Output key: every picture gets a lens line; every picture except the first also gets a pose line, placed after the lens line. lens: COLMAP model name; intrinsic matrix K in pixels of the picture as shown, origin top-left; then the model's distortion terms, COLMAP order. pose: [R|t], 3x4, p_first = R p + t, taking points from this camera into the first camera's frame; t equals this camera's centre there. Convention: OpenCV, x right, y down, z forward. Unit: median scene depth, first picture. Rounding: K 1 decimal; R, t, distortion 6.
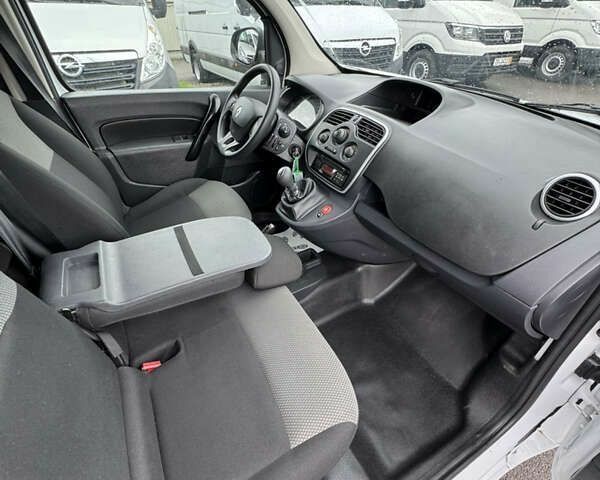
lens RADIAL K [[320.7, 0, 301.0], [0, 320.7, 239.7], [0, 0, 1]] dist [-0.002910, 0.000755]
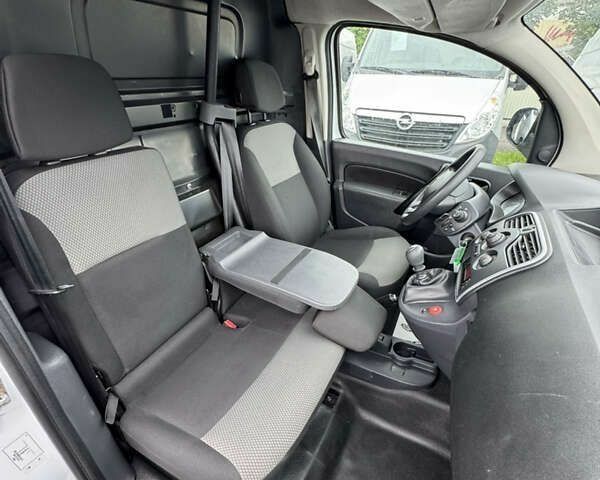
lens RADIAL K [[320.7, 0, 301.0], [0, 320.7, 239.7], [0, 0, 1]] dist [-0.002910, 0.000755]
pose [[0.537749, 0.396123, -0.744253, 0.393408], [-0.508173, 0.856667, 0.088781, -0.131006], [0.672745, 0.330468, 0.661970, 0.130718]]
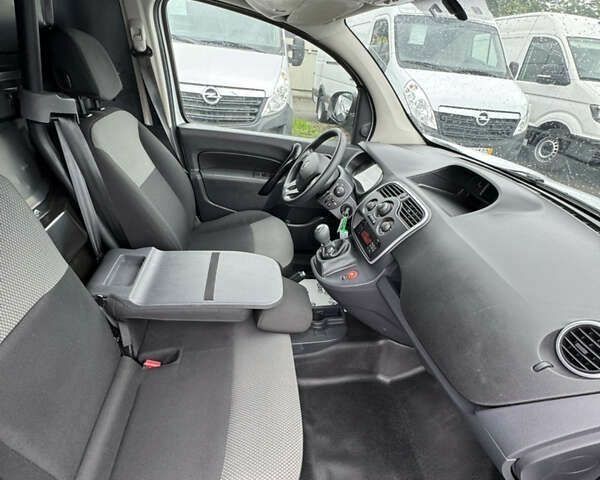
lens RADIAL K [[320.7, 0, 301.0], [0, 320.7, 239.7], [0, 0, 1]] dist [-0.002910, 0.000755]
pose [[0.927474, 0.258046, -0.270561, 0.155970], [-0.286524, 0.955443, -0.070945, -0.071636], [0.240199, 0.143322, 0.960085, -0.025247]]
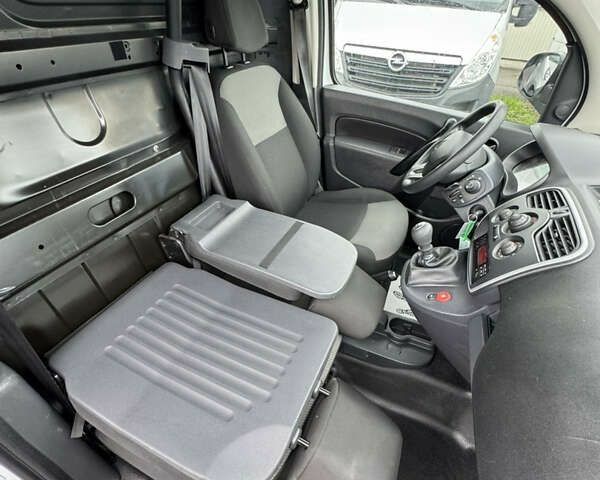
lens RADIAL K [[320.7, 0, 301.0], [0, 320.7, 239.7], [0, 0, 1]] dist [-0.002910, 0.000755]
pose [[0.584138, 0.506969, -0.633849, 0.263771], [-0.509141, 0.837054, 0.200287, -0.166559], [0.632105, 0.205723, 0.747075, 0.168184]]
